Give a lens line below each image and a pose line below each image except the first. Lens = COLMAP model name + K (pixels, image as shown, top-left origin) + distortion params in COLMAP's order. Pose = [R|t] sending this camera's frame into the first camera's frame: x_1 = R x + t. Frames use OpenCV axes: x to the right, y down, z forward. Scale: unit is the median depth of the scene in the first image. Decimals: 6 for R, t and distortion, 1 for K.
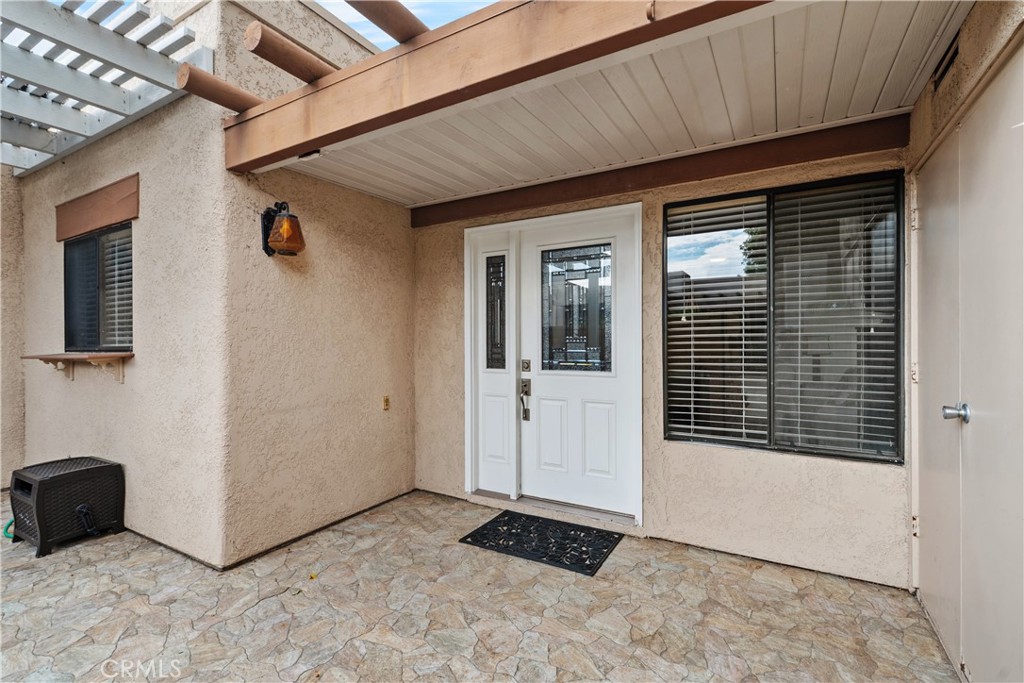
lens RADIAL K [[464.2, 0, 513.5], [0, 464.2, 341.2], [0, 0, 1]] dist [0.010535, -0.003097]
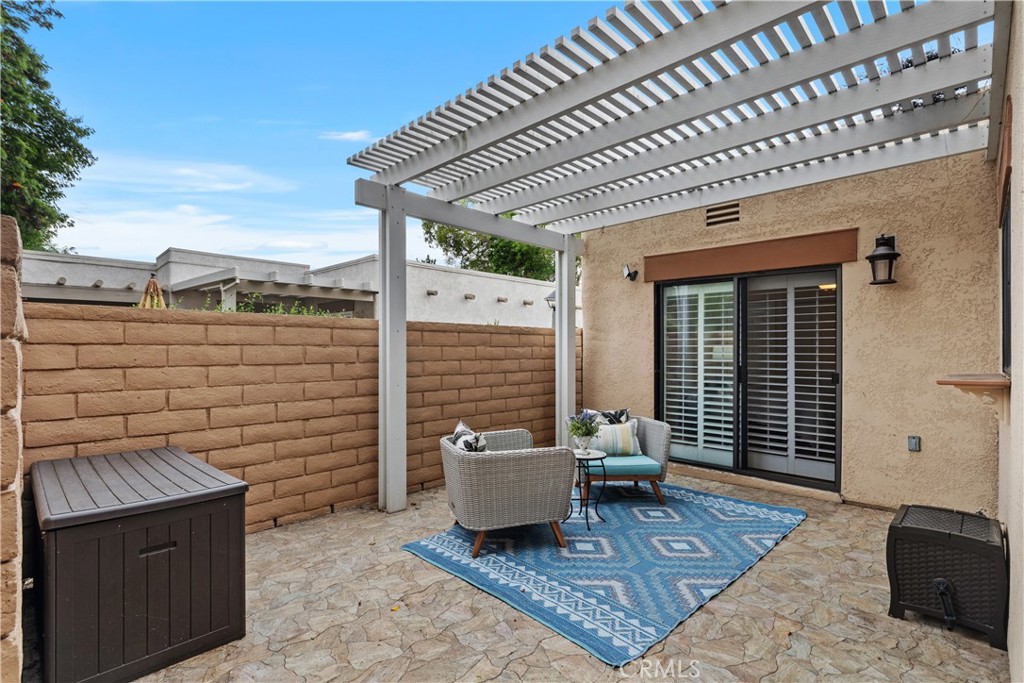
lens RADIAL K [[485.1, 0, 512.3], [0, 485.1, 350.5], [0, 0, 1]] dist [-0.000237, 0.000198]
pose [[-0.250254, 0.011121, -0.968116, 0.002864], [0.001396, 0.999937, 0.011126, -0.027284], [0.968179, 0.001433, -0.250254, 0.511198]]
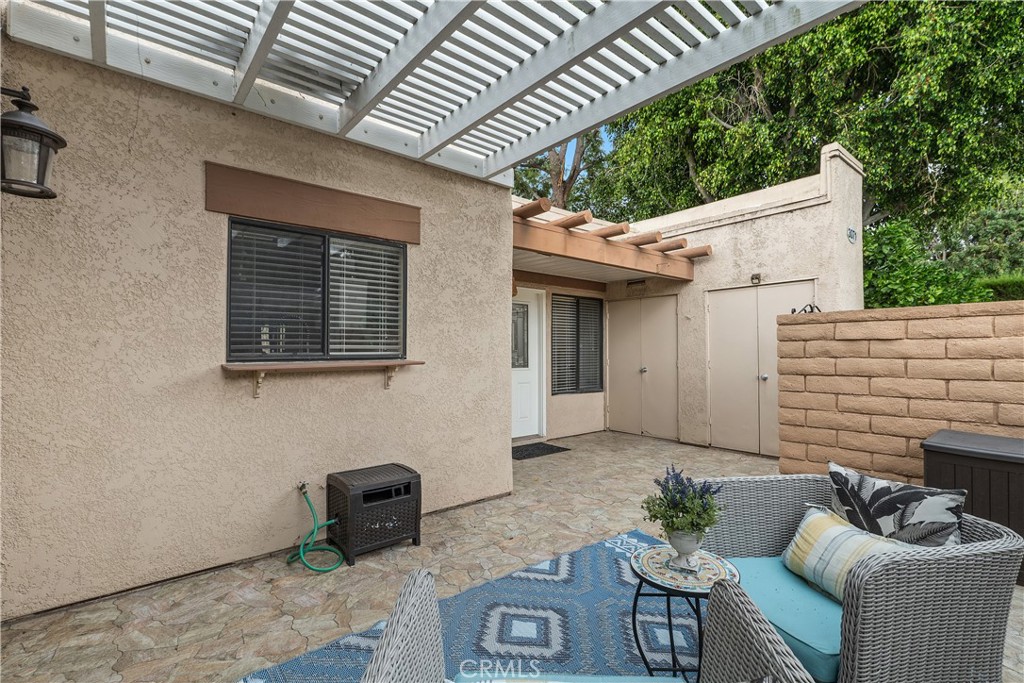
lens RADIAL K [[464.2, 0, 517.0], [0, 464.2, 344.7], [0, 0, 1]] dist [0.010535, -0.003097]
pose [[0.336018, 0.022594, 0.941584, -1.822643], [0.000383, 0.999709, -0.024126, 0.015157], [-0.941855, 0.008467, 0.335912, 0.375878]]
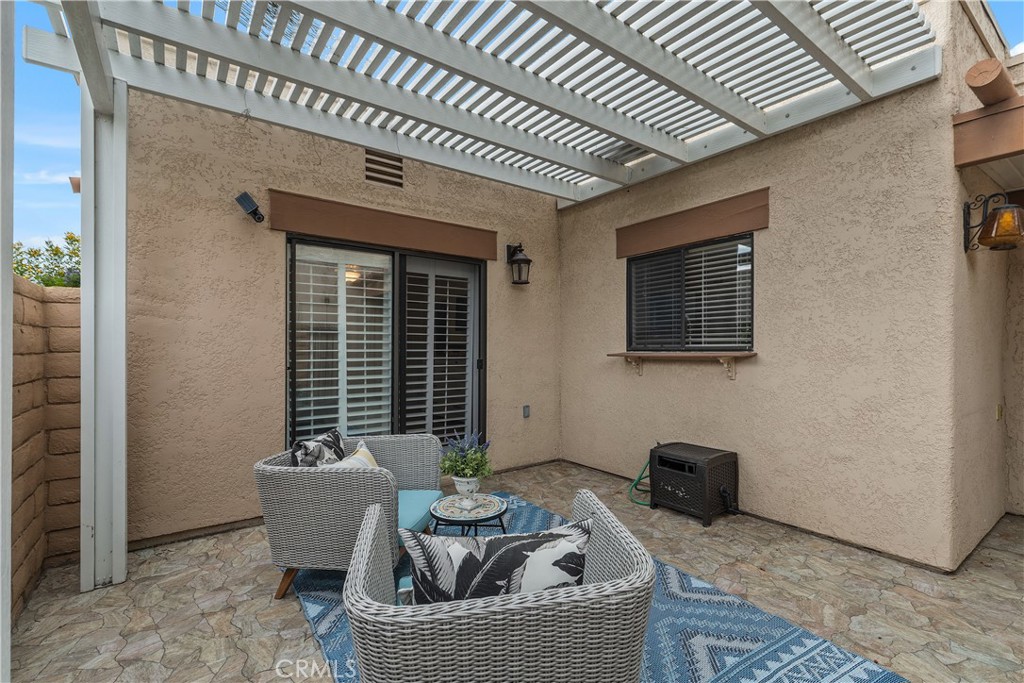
lens RADIAL K [[464.2, 0, 506.4], [0, 464.2, 344.7], [0, 0, 1]] dist [0.010535, -0.003097]
pose [[0.912752, 0.003291, -0.408500, -0.916345], [-0.004603, 0.999987, -0.002229, 0.012504], [0.408487, 0.003915, 0.912756, -0.241421]]
